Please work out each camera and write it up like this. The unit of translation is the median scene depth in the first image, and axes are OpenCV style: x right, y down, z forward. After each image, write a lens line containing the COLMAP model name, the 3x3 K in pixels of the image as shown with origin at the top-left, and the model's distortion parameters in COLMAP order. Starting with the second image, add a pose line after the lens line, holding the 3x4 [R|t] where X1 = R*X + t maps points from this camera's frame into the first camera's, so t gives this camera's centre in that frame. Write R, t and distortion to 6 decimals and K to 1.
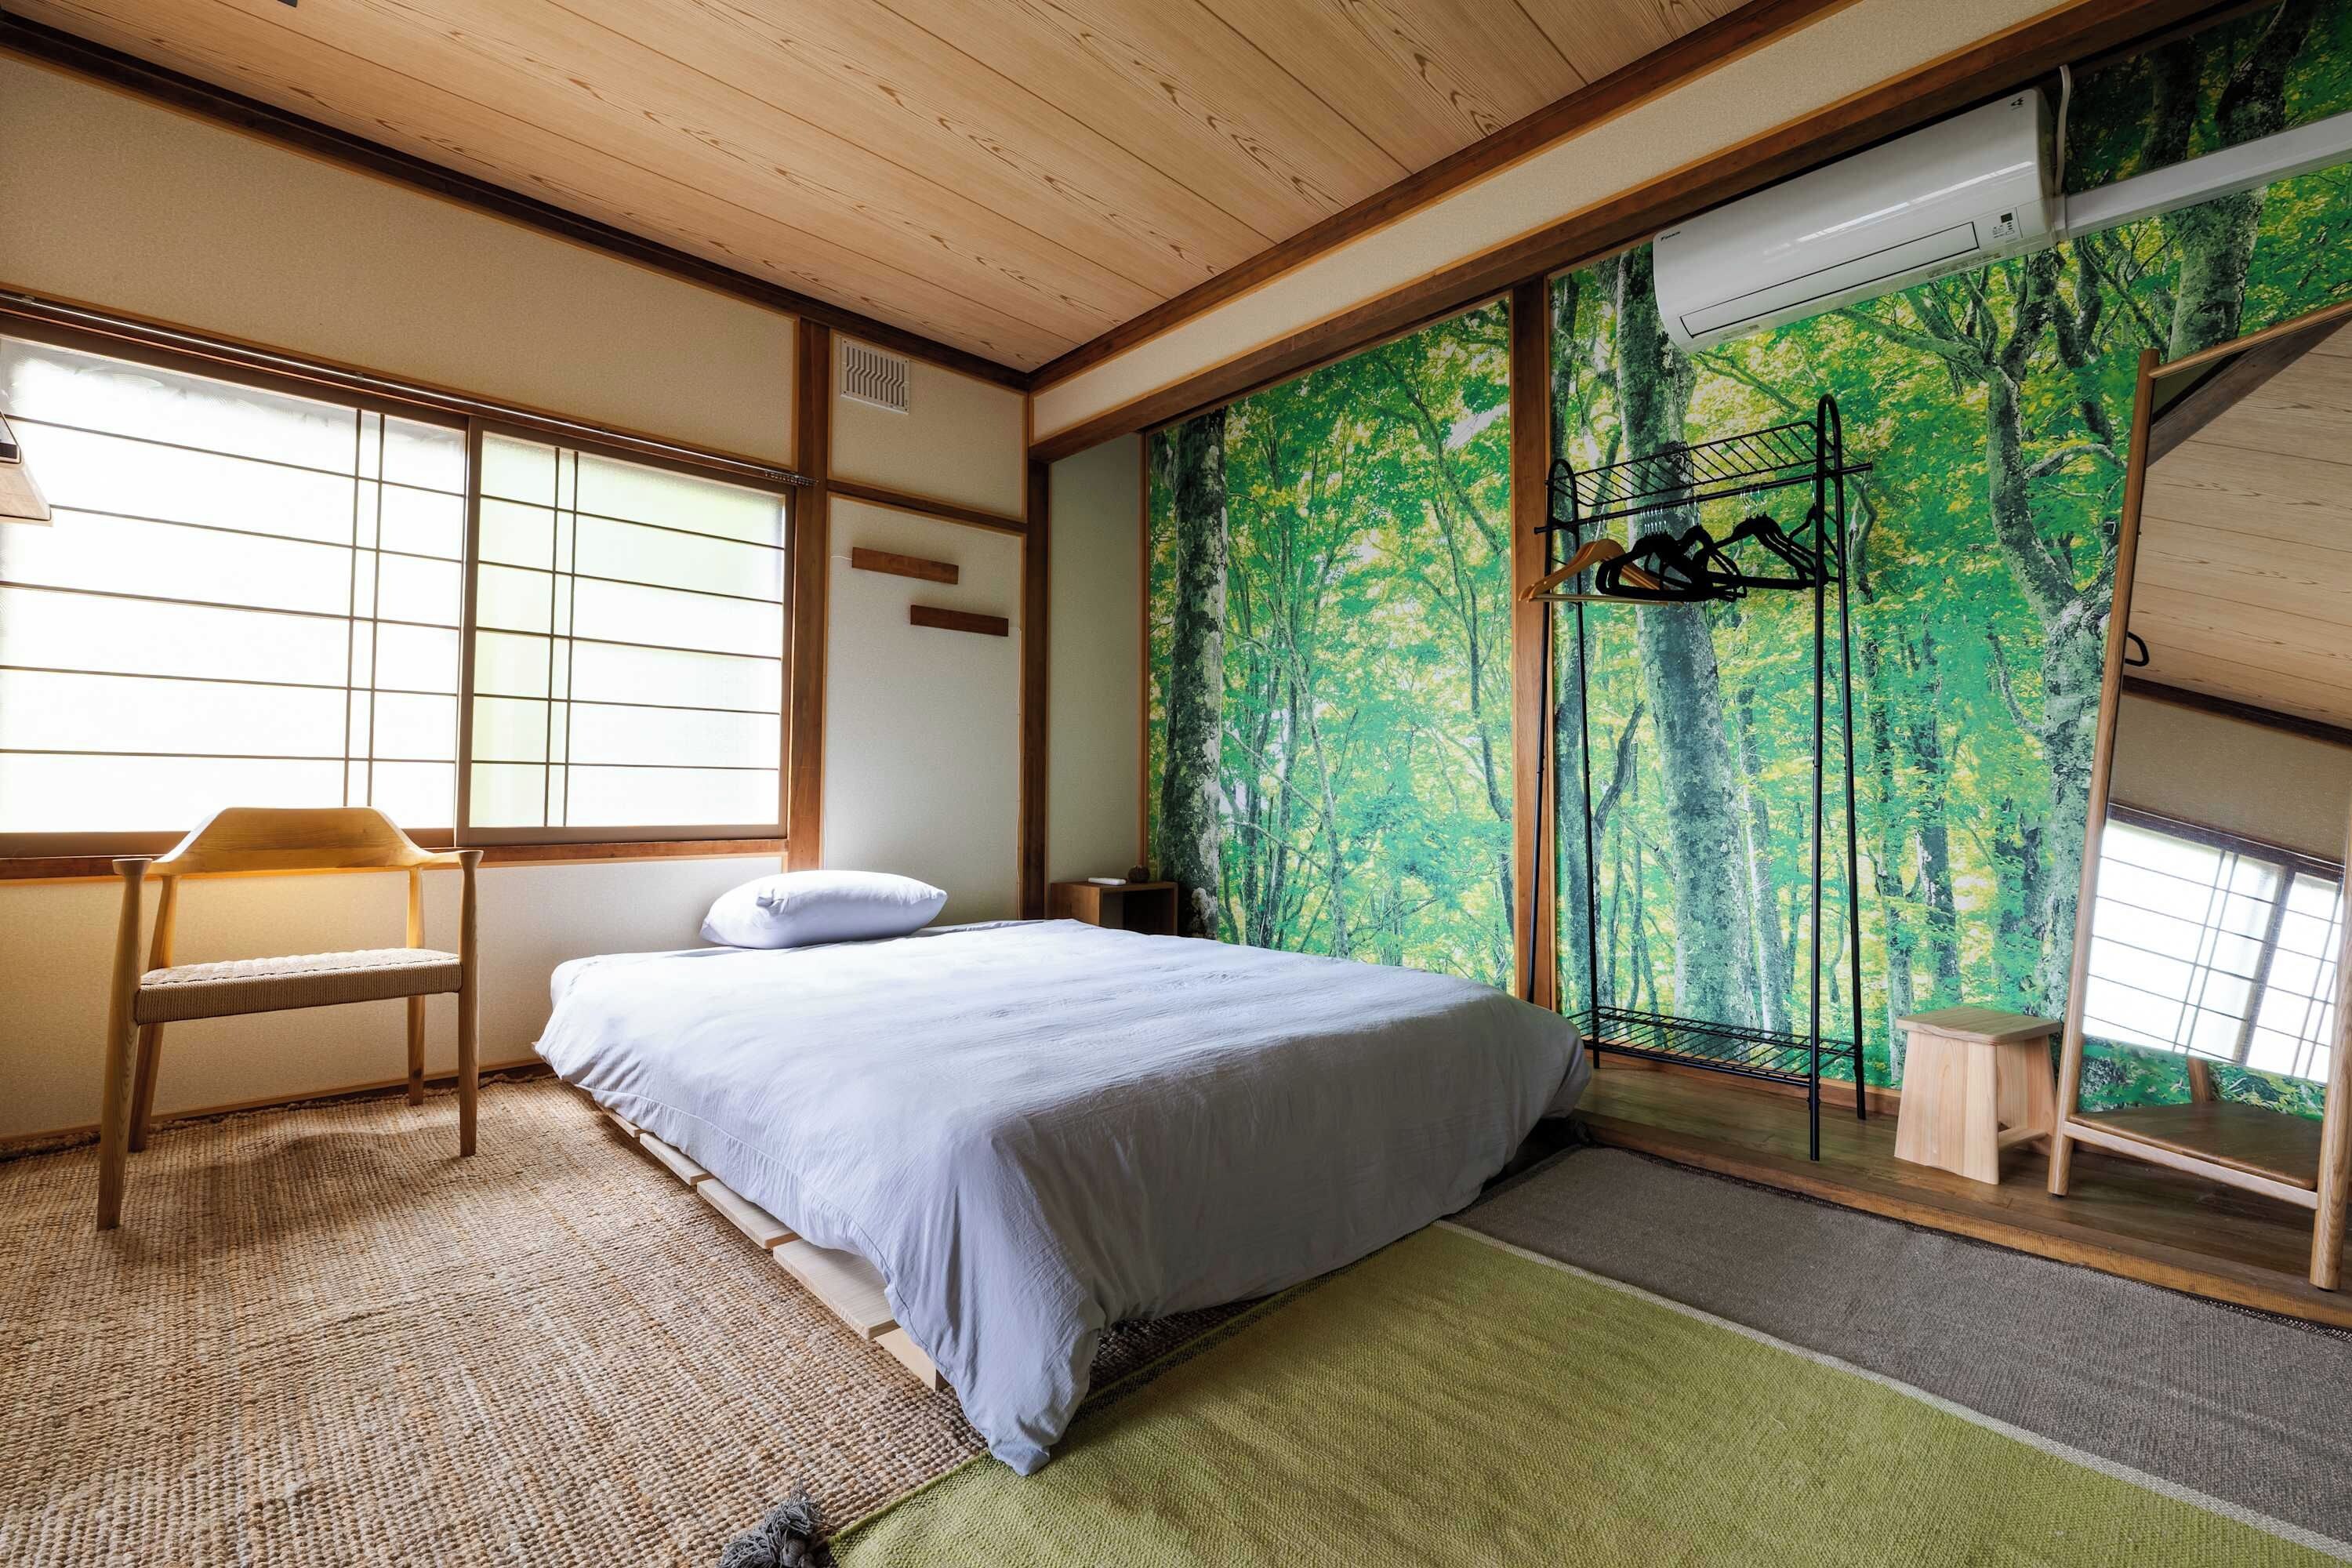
lens RADIAL K [[1006.6, 0, 1178.8], [0, 1006.6, 778.0], [0, 0, 1]] dist [-0.000195, 0.000074]
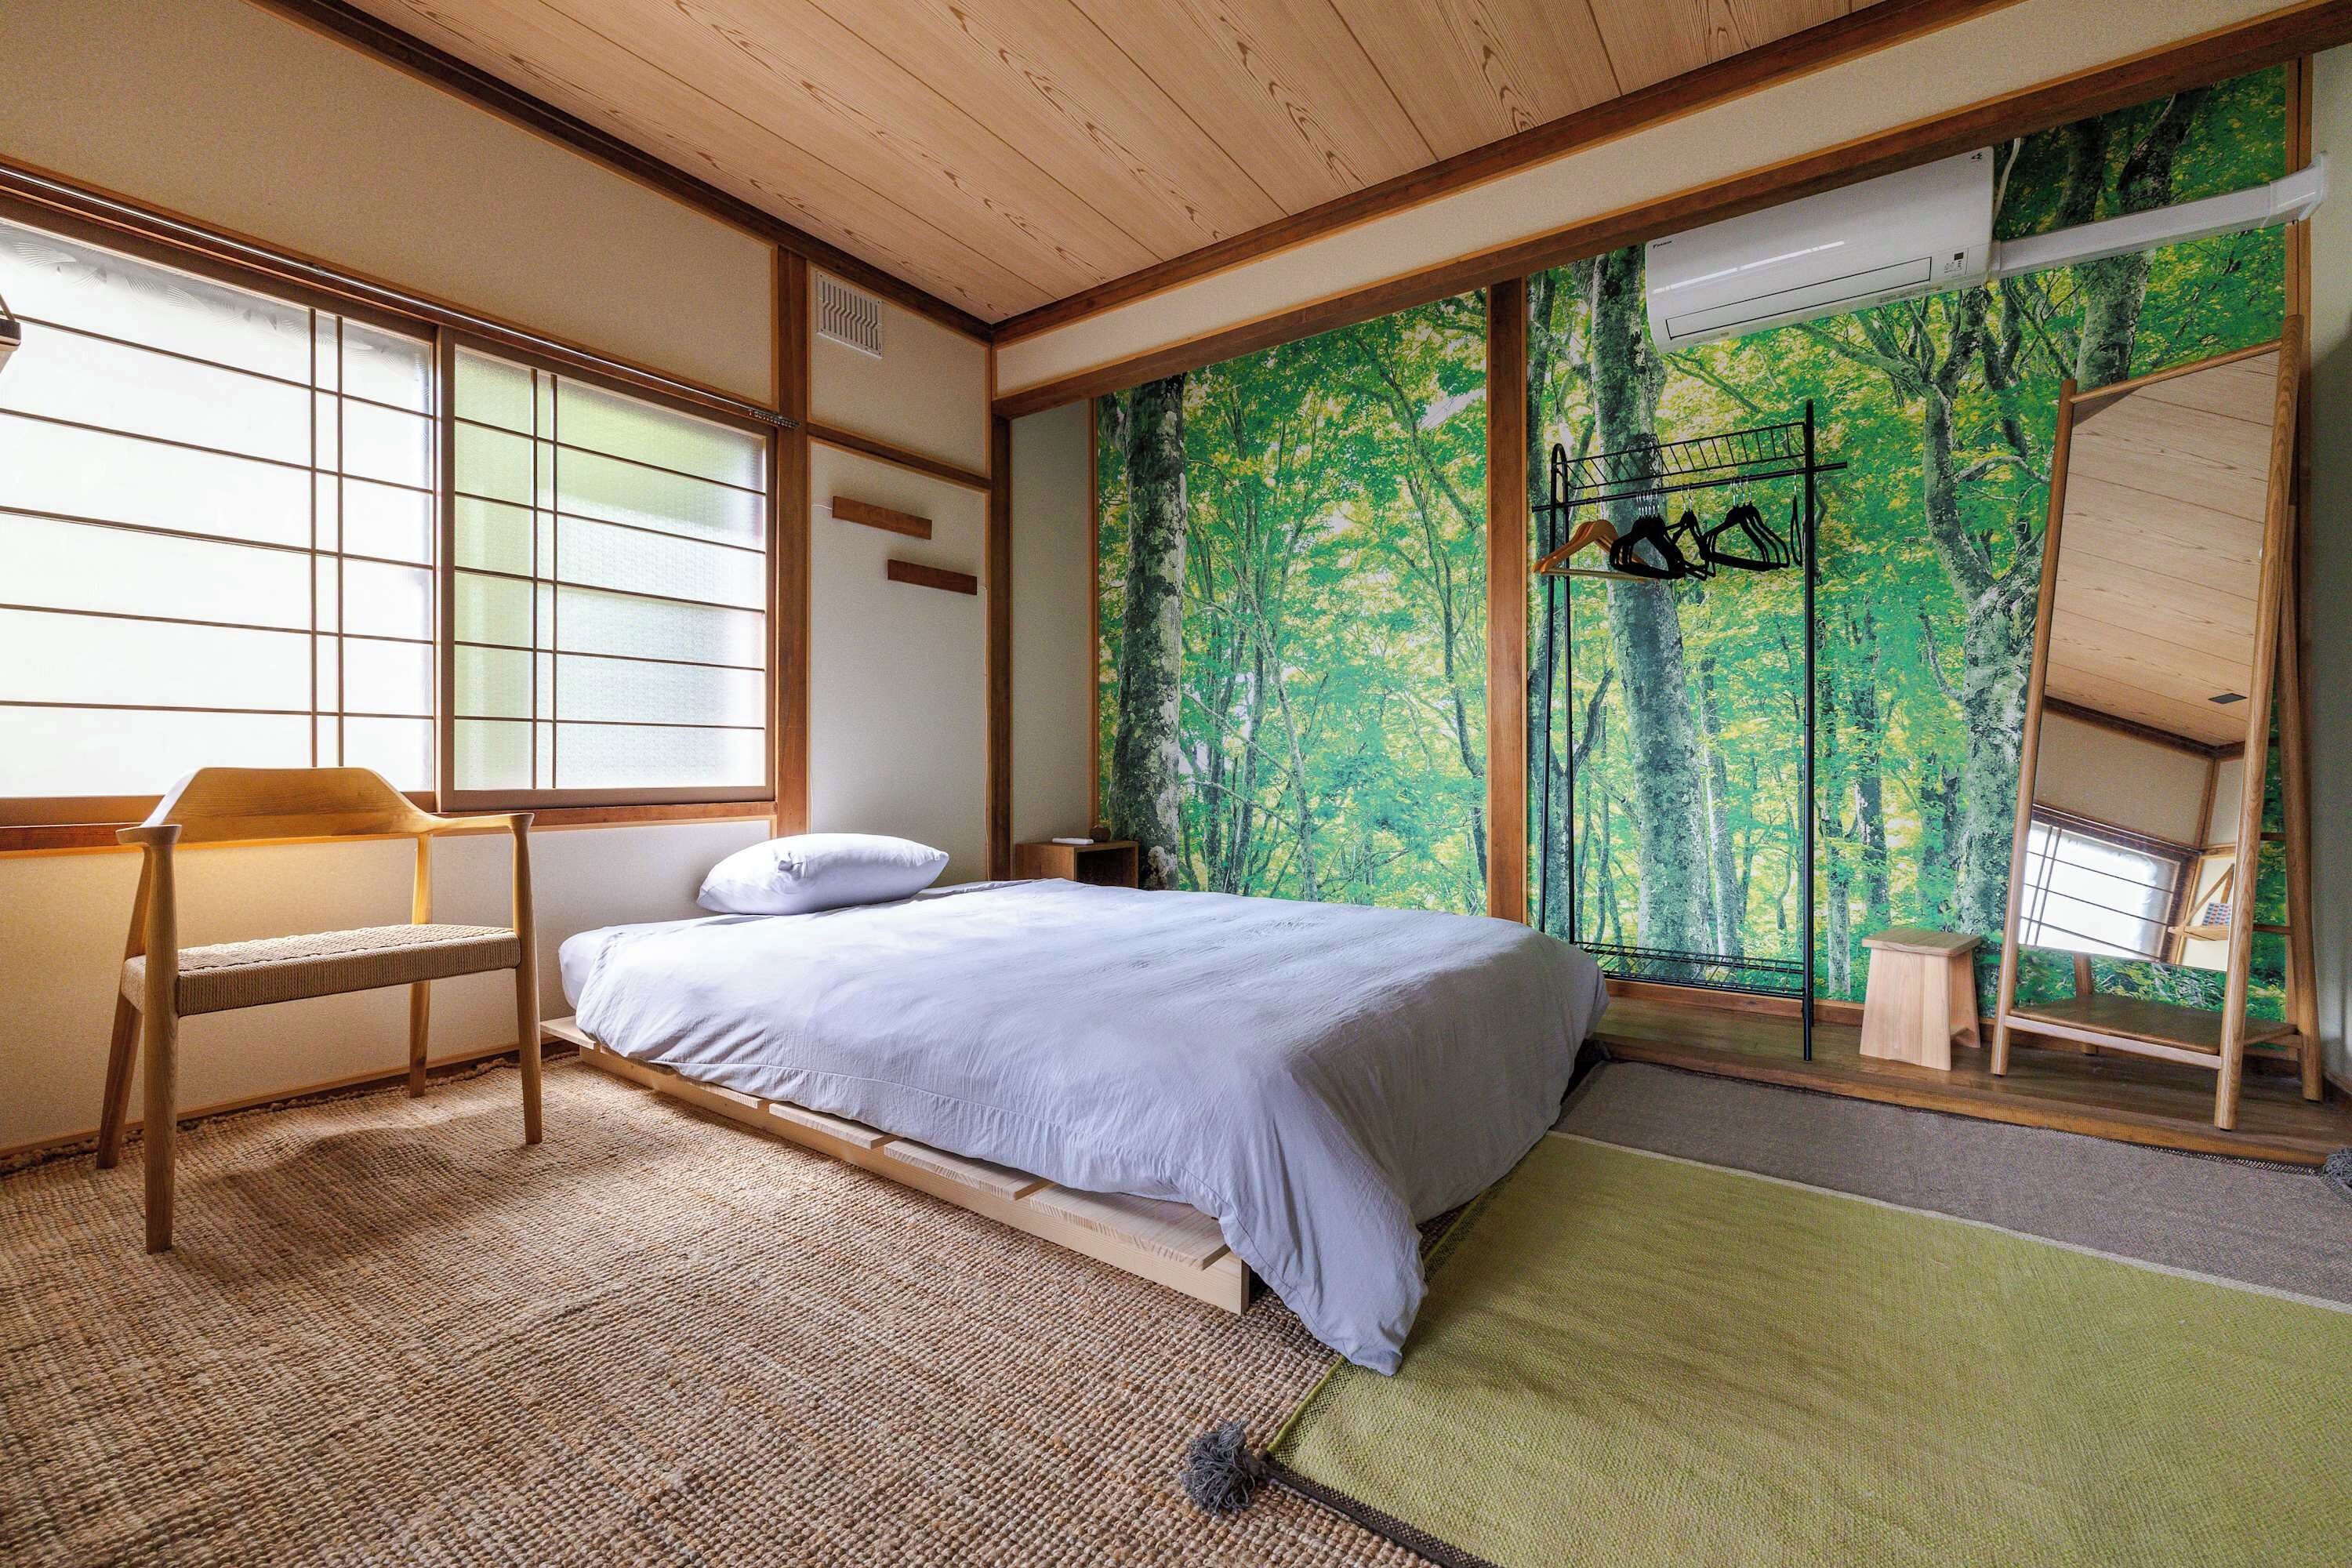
lens RADIAL K [[986.4, 0, 1176.0], [0, 986.4, 784.0], [0, 0, 1]] dist [0.000529, -0.000109]
pose [[0.982851, -0.007768, 0.184236, -0.224802], [0.000416, 0.999203, 0.039914, 0.008194], [-0.184399, -0.039153, 0.982071, 0.013128]]
